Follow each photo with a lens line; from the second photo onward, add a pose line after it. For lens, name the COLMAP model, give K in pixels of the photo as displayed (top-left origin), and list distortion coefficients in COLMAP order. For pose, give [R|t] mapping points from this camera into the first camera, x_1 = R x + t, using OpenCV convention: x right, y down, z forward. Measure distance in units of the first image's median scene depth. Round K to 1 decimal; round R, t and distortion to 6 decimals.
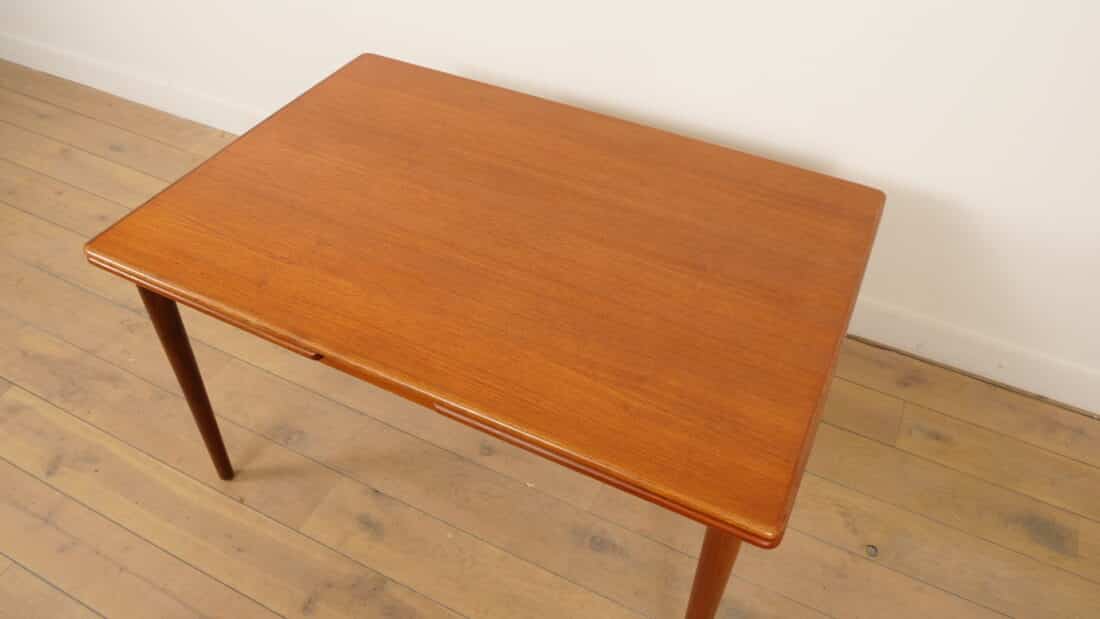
lens RADIAL K [[793.3, 0, 550.0], [0, 793.3, 309.5], [0, 0, 1]] dist [-0.038135, 0.002323]
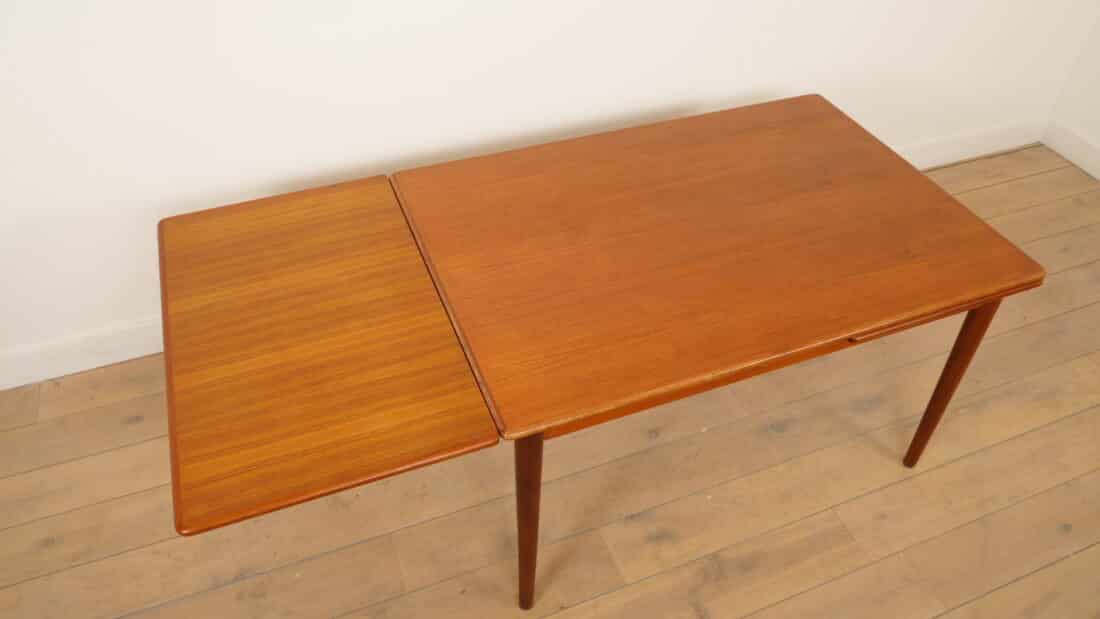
lens RADIAL K [[793.3, 0, 550.0], [0, 793.3, 309.5], [0, 0, 1]] dist [-0.038135, 0.002323]
pose [[0.670307, -0.513323, 0.535900, -0.756466], [0.510779, 0.843015, 0.168613, -0.263094], [-0.538325, 0.160704, 0.827273, 0.106048]]
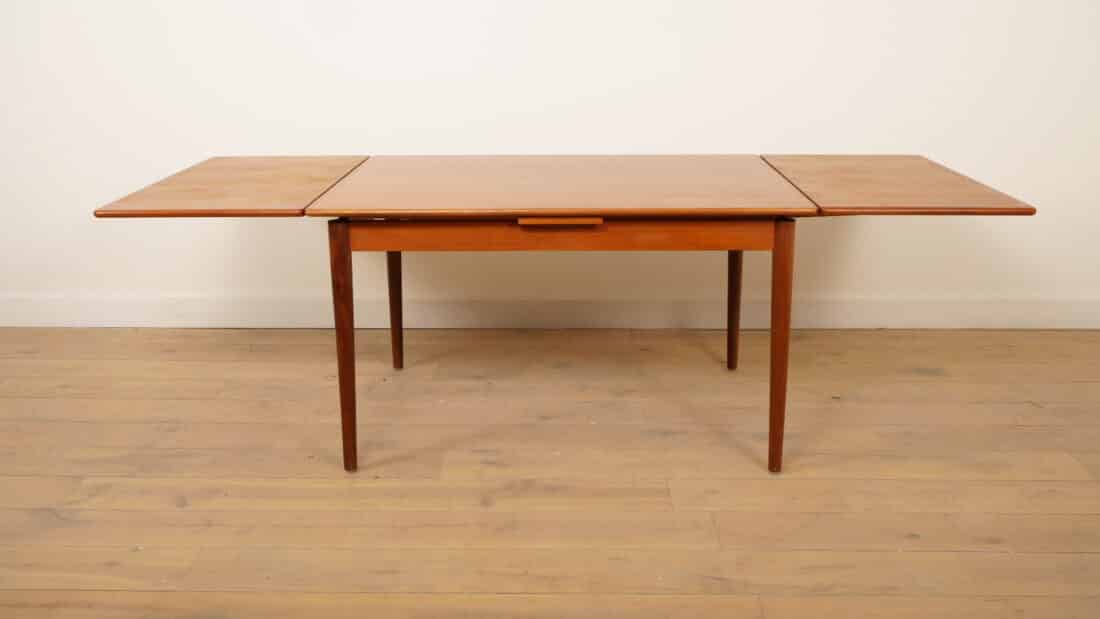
lens RADIAL K [[986.4, 0, 550.0], [0, 986.4, 309.5], [0, 0, 1]] dist [-0.024968, -0.002086]
pose [[0.906358, -0.154773, 0.393141, -0.690680], [0.311800, 0.872942, -0.375171, 0.646650], [-0.285123, 0.462621, 0.839456, -0.374833]]
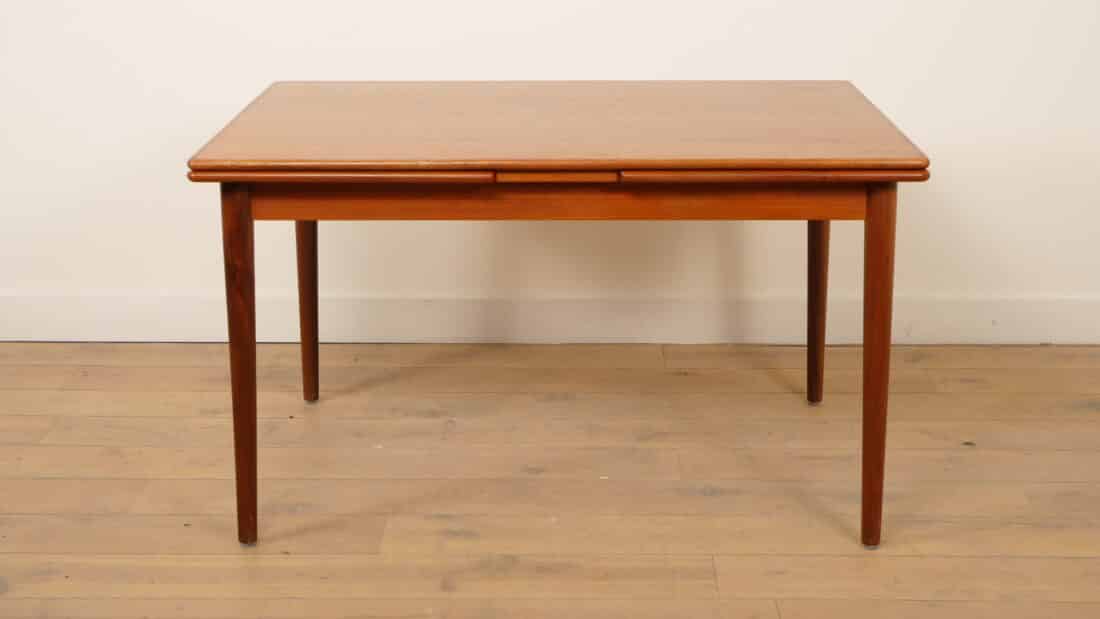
lens RADIAL K [[1611.5, 0, 550.0], [0, 1611.5, 309.5], [0, 0, 1]] dist [0.040359, 0.028014]
pose [[0.904677, -0.147215, 0.399858, -0.761619], [0.311647, 0.868564, -0.385321, 0.731777], [-0.290578, 0.473205, 0.831650, -0.507556]]
